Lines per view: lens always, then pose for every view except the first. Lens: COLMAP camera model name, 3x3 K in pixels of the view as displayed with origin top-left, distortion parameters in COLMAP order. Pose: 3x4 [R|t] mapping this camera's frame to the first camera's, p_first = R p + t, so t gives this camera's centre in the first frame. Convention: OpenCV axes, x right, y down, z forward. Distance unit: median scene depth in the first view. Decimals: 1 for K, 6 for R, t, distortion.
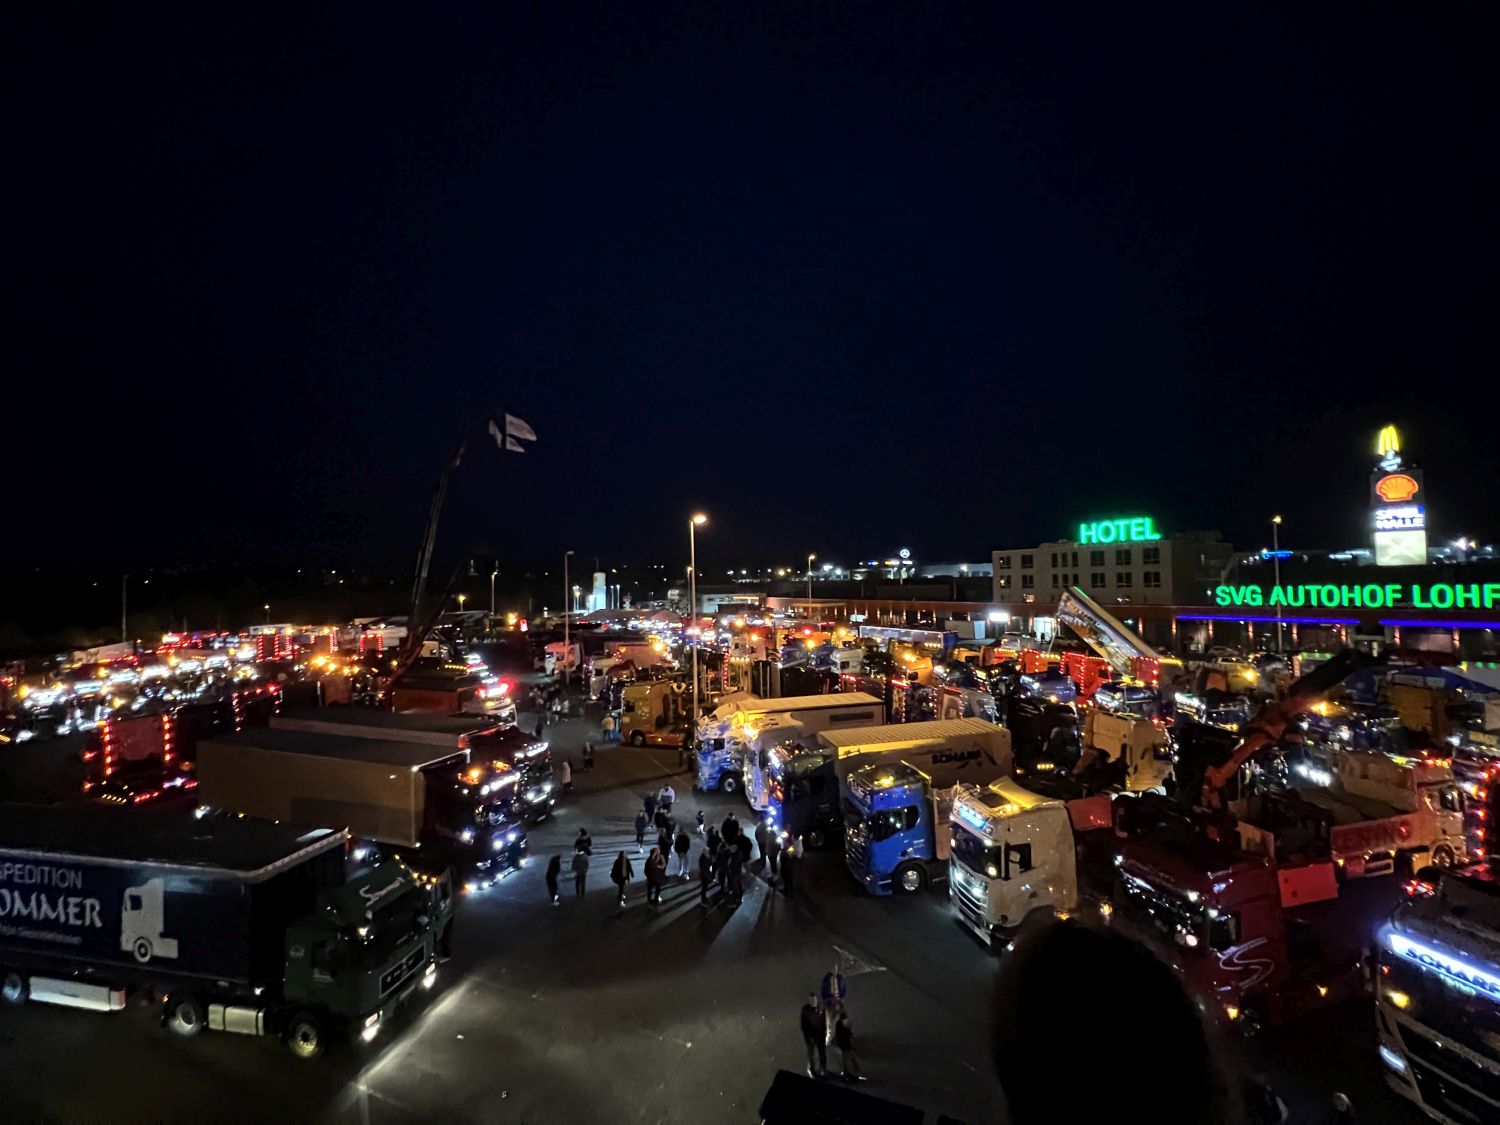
lens RADIAL K [[603.5, 0, 754.1], [0, 603.5, 561.9], [0, 0, 1]] dist [-0.000329, 0.000185]
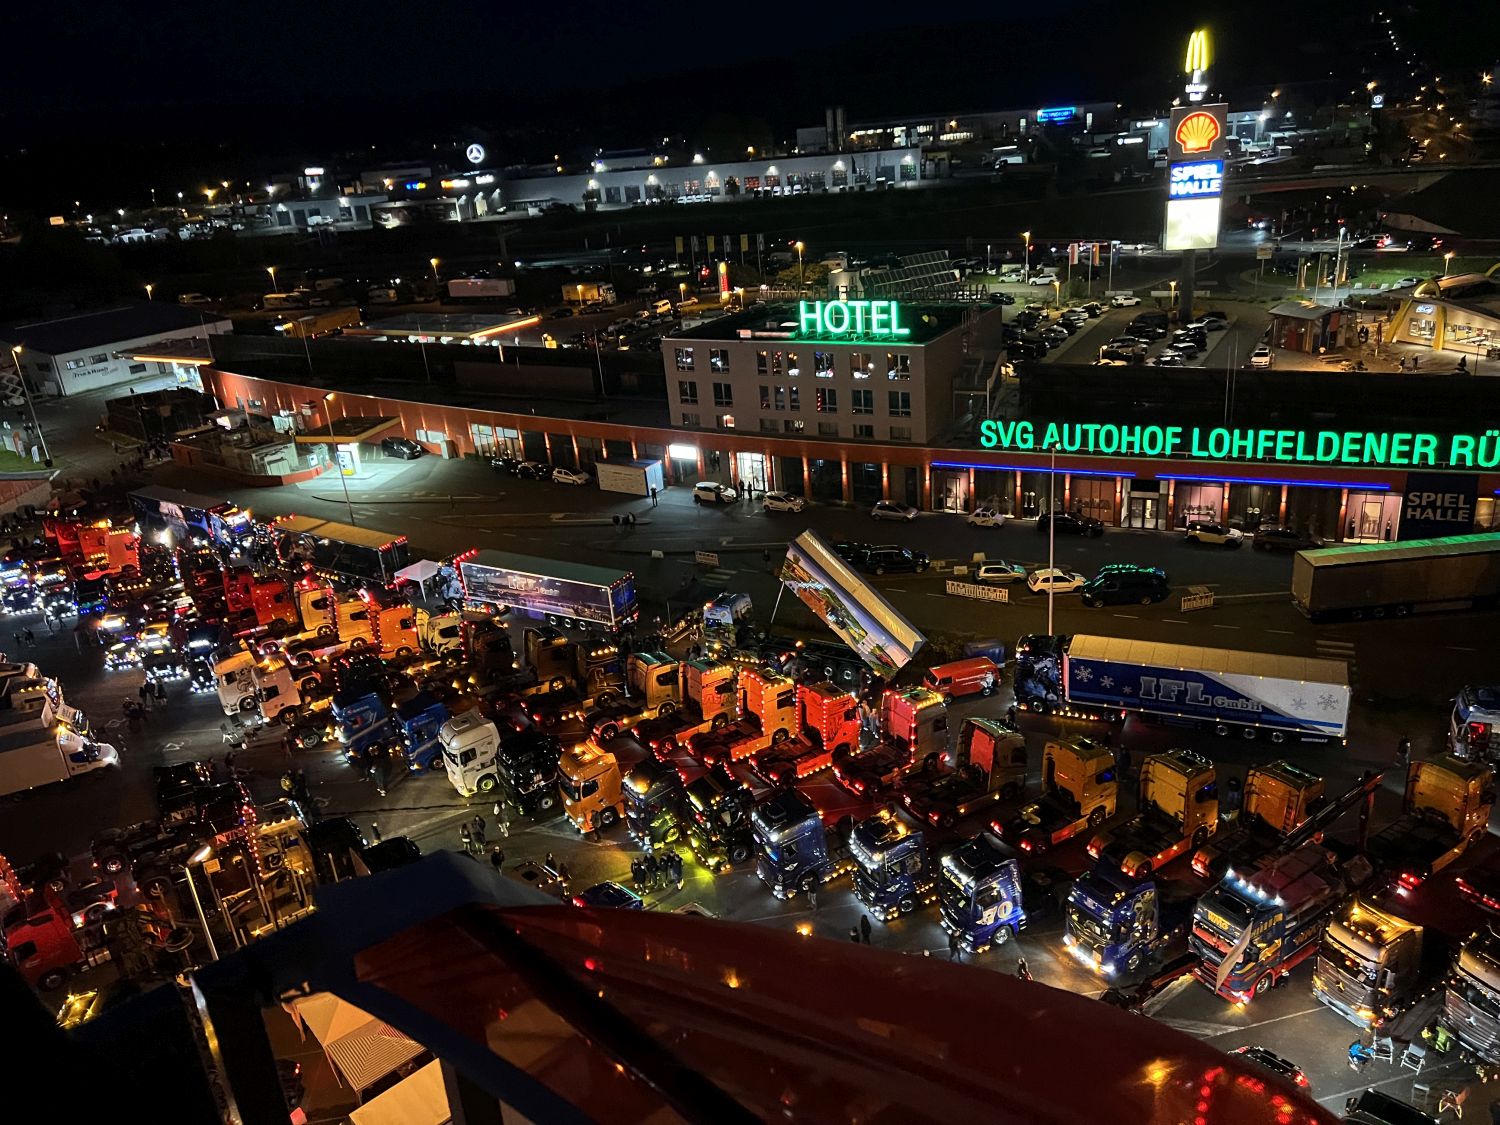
lens RADIAL K [[1137.6, 0, 726.5], [0, 1137.6, 557.4], [0, 0, 1]] dist [-0.003177, -0.002602]
pose [[0.896058, -0.220756, 0.385158, -0.013428], [0.055077, 0.916174, 0.396978, -0.401448], [-0.440507, -0.334502, 0.833104, 0.019105]]
